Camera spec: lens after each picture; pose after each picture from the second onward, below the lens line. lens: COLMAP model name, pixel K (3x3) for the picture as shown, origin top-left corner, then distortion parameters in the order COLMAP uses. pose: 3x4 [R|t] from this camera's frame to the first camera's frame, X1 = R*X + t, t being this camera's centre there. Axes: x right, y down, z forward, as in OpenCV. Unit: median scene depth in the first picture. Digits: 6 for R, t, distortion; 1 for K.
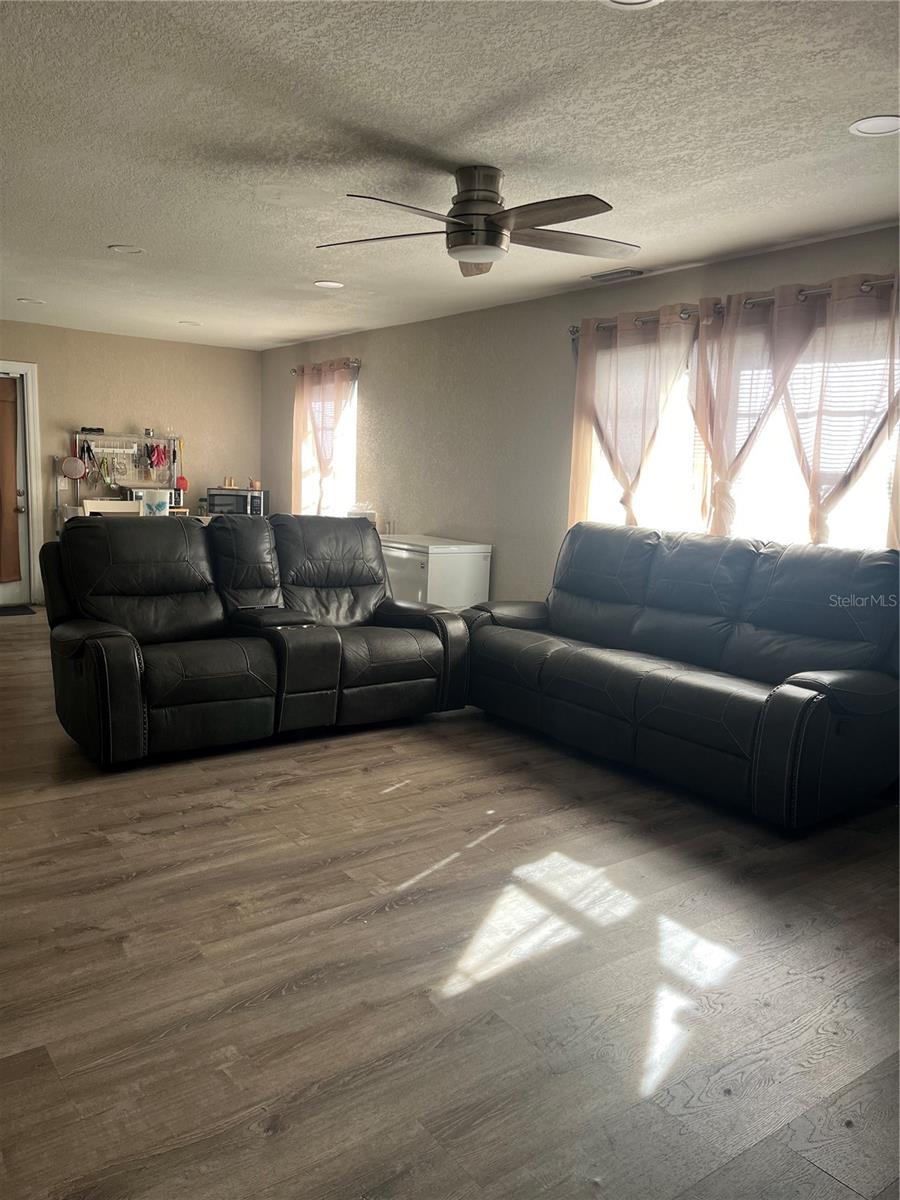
lens RADIAL K [[903.0, 0, 455.0], [0, 903.0, 599.1], [0, 0, 1]] dist [0.074036, -0.099885]
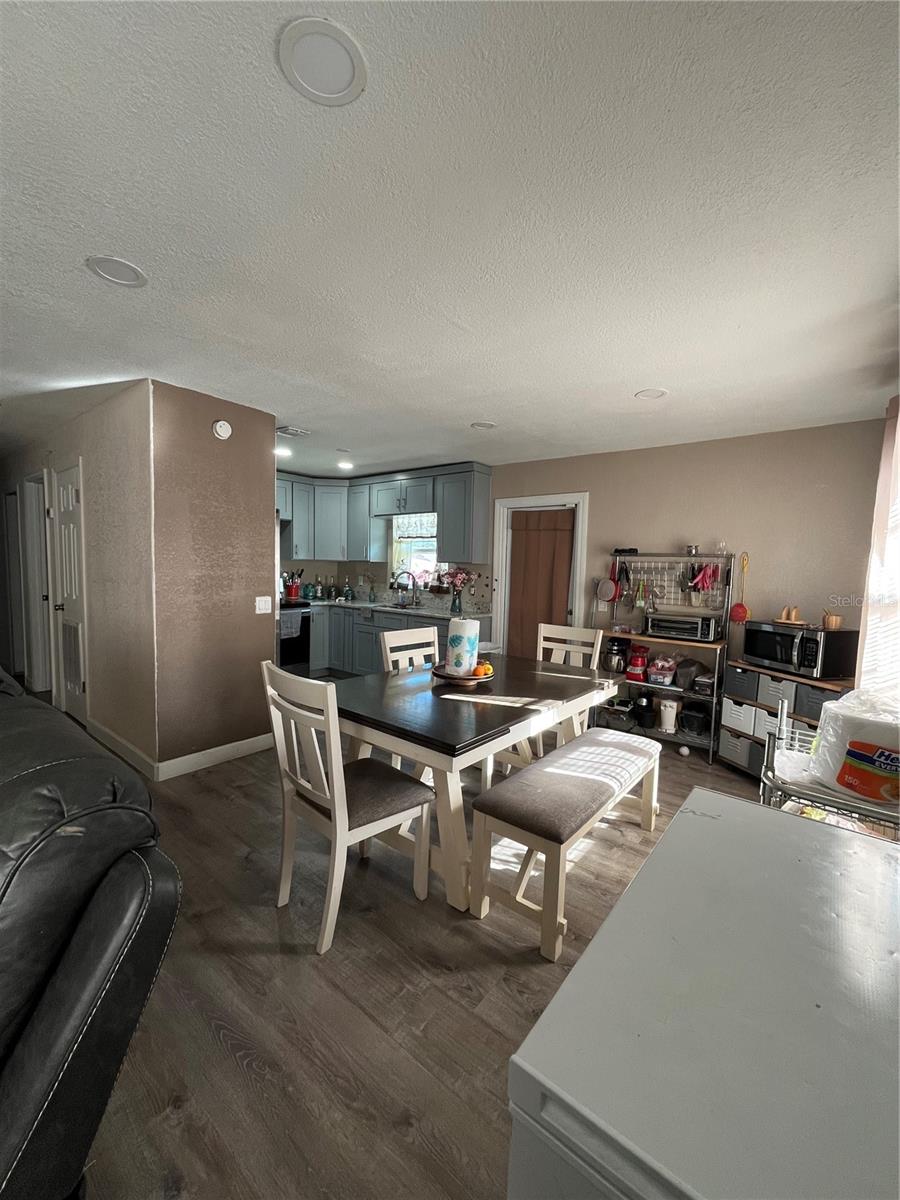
lens RADIAL K [[480.3, 0, 444.1], [0, 480.3, 601.1], [0, 0, 1]] dist [-0.000737, -0.000652]
pose [[0.254094, 0.037998, -0.966433, 0.082697], [-0.155030, 0.987908, -0.001918, -0.220822], [0.954674, 0.150313, 0.256912, 1.492683]]
